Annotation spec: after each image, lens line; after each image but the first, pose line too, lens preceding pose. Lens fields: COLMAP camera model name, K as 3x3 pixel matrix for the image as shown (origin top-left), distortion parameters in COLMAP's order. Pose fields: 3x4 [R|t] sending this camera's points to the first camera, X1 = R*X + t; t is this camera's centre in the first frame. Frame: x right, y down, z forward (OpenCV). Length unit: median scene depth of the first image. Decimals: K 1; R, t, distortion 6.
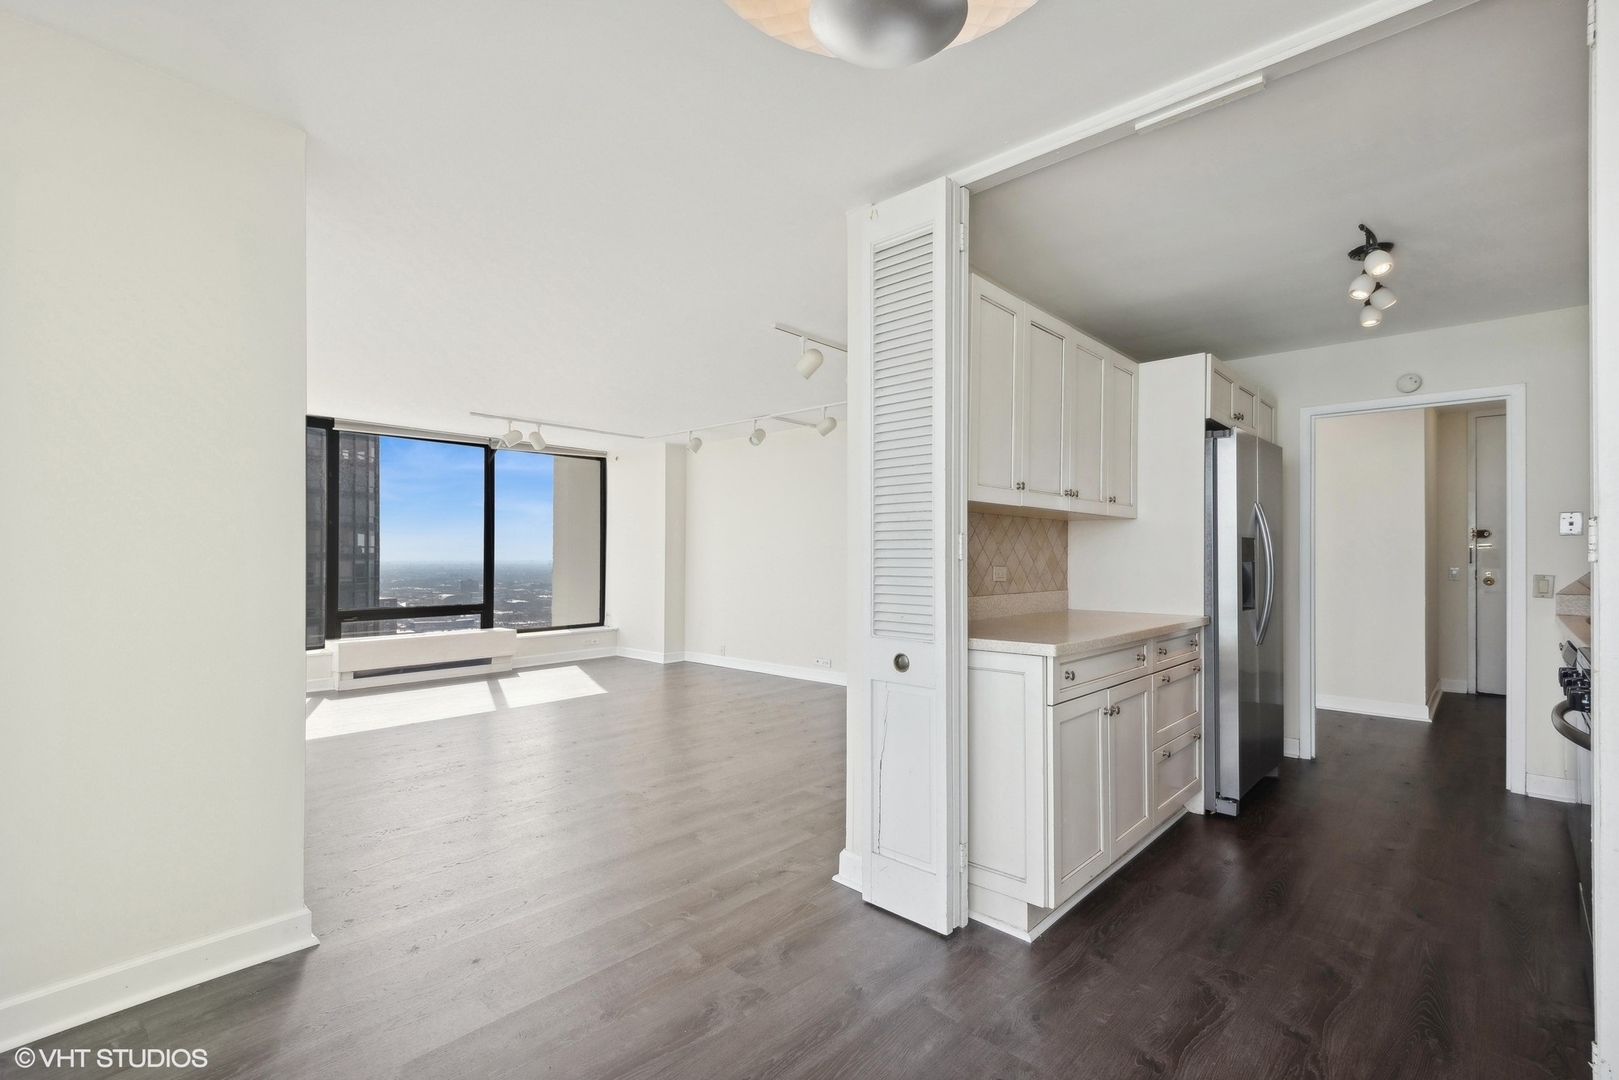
lens RADIAL K [[747.5, 0, 813.2], [0, 747.5, 559.9], [0, 0, 1]] dist [0.101808, -0.000234]
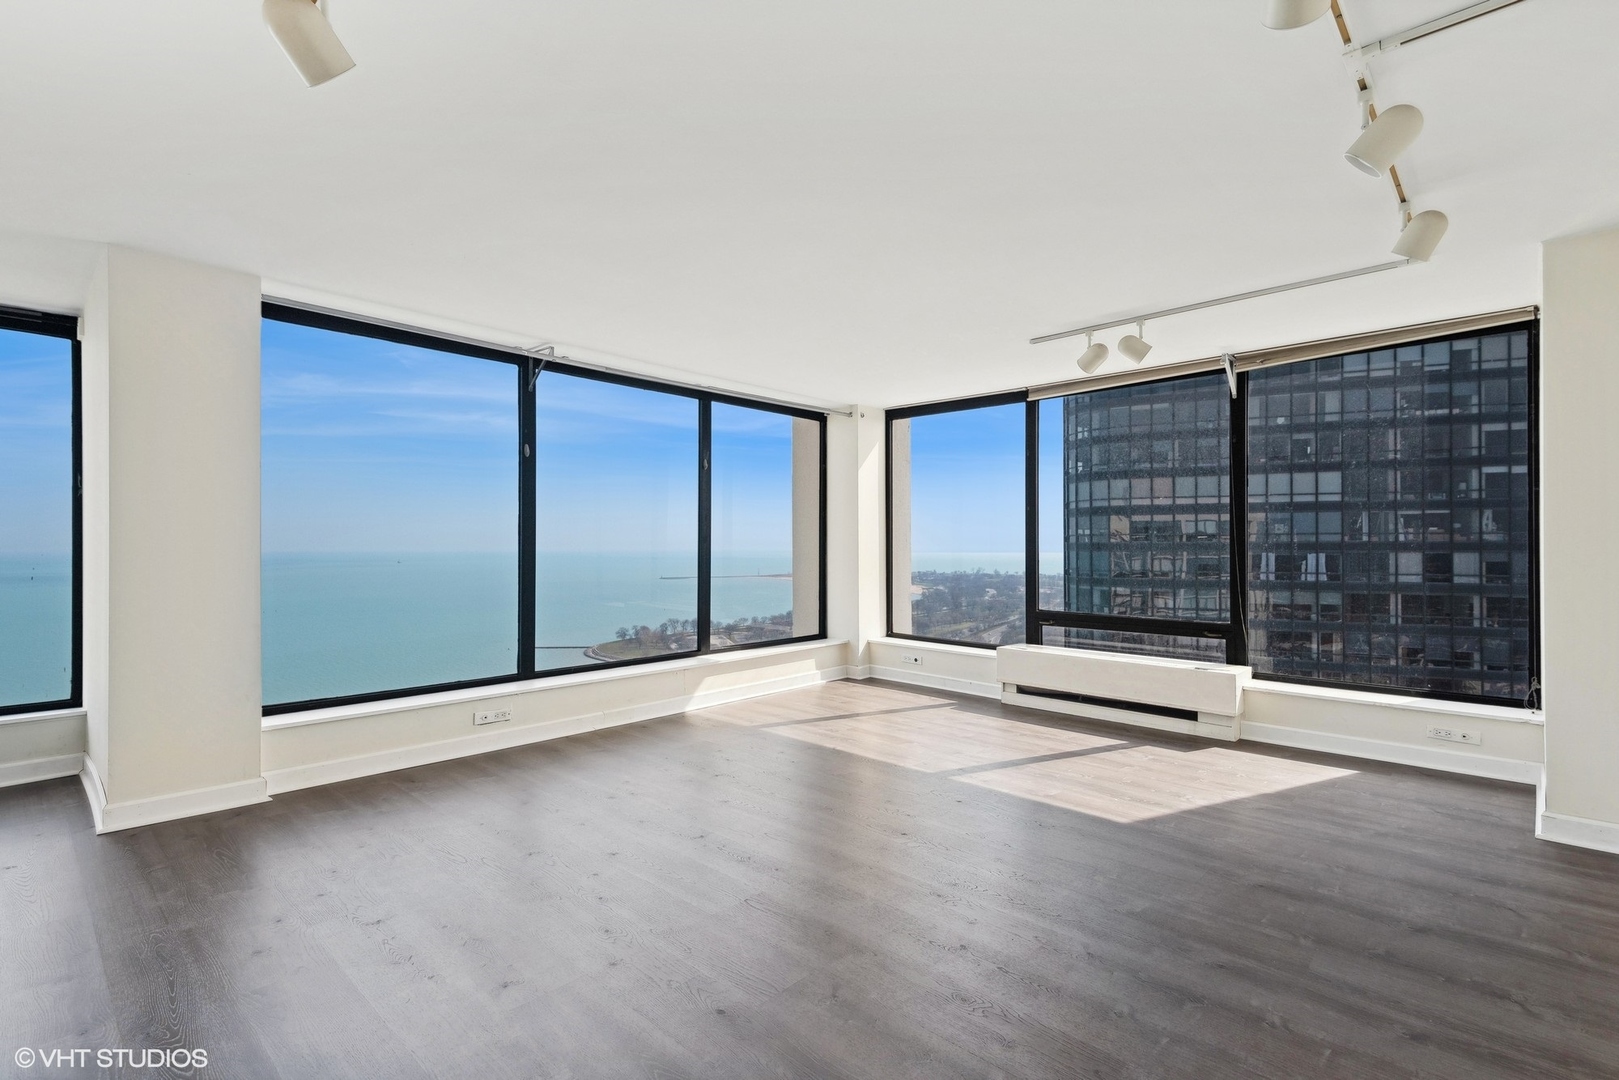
lens RADIAL K [[764.2, 0, 786.7], [0, 764.2, 539.6], [0, 0, 1]] dist [0.002323, -0.000295]
pose [[-0.042440, -0.001649, -0.999098, 0.246185], [-0.009252, 0.999956, -0.001257, -0.007587], [0.999056, 0.009191, -0.042453, 0.836452]]
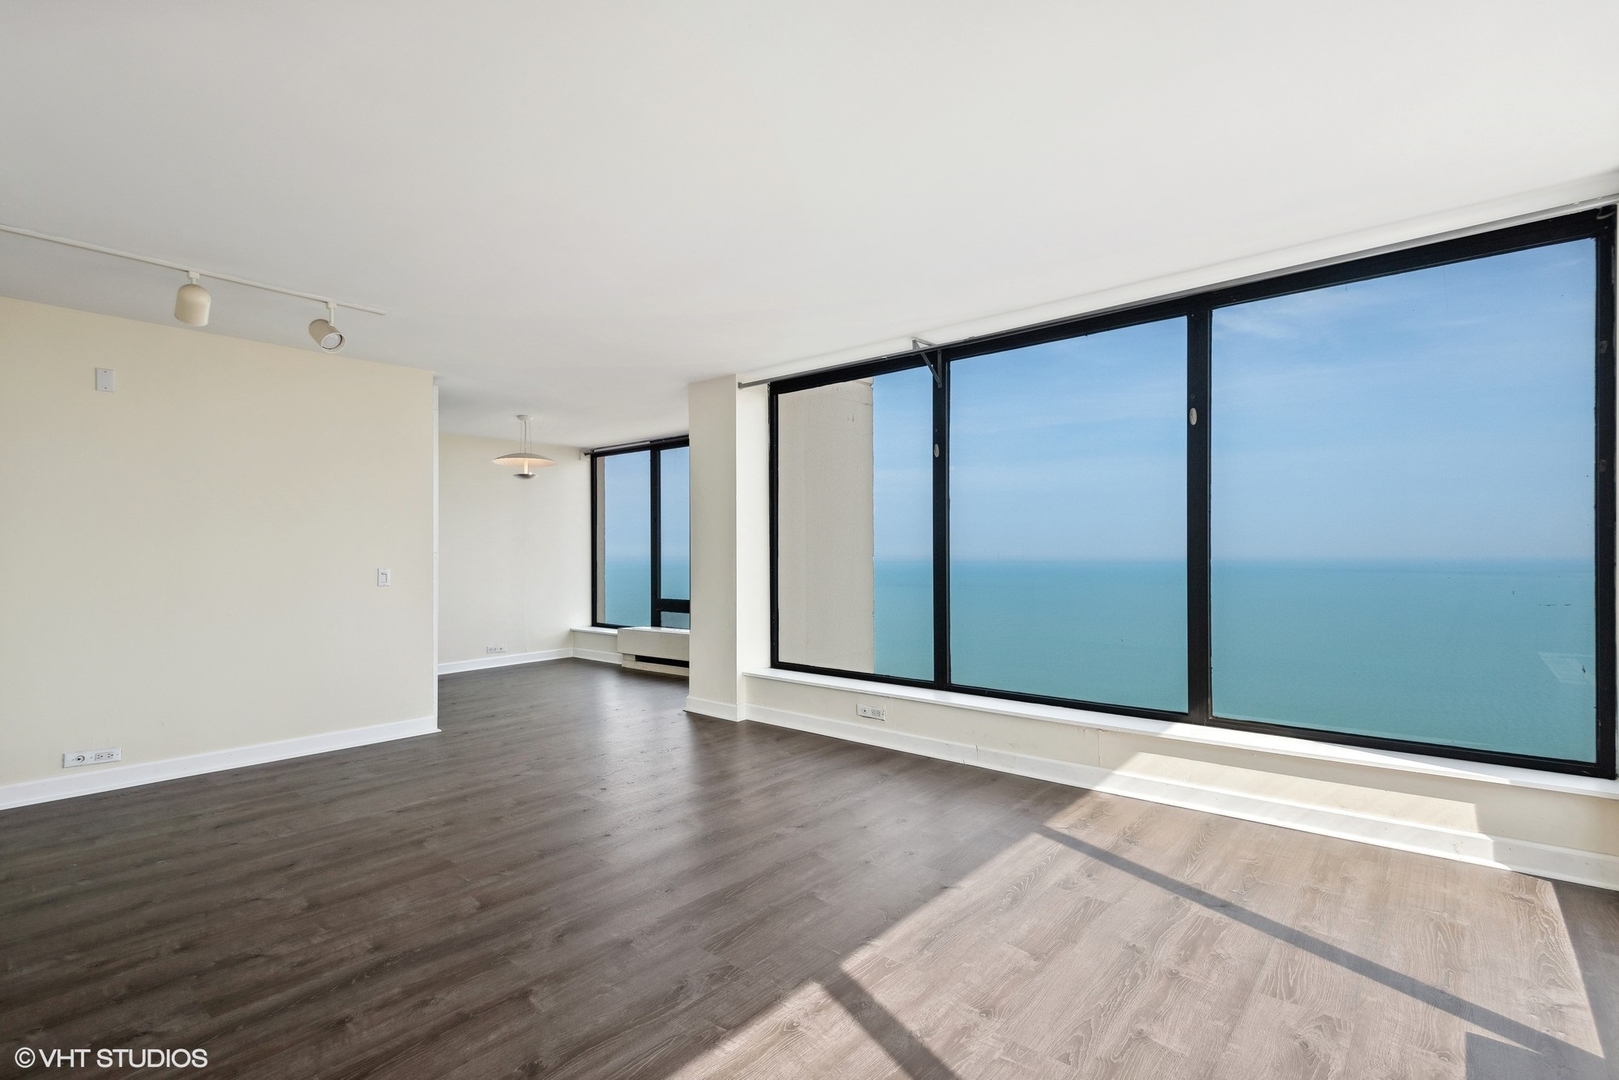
lens RADIAL K [[749.5, 0, 788.1], [0, 749.5, 541.4], [0, 0, 1]] dist [0.003030, -0.000161]
pose [[-0.999688, 0.004967, -0.024495, -0.352122], [0.005020, 0.999985, -0.002087, -0.005537], [0.024484, -0.002209, -0.999698, 1.255769]]
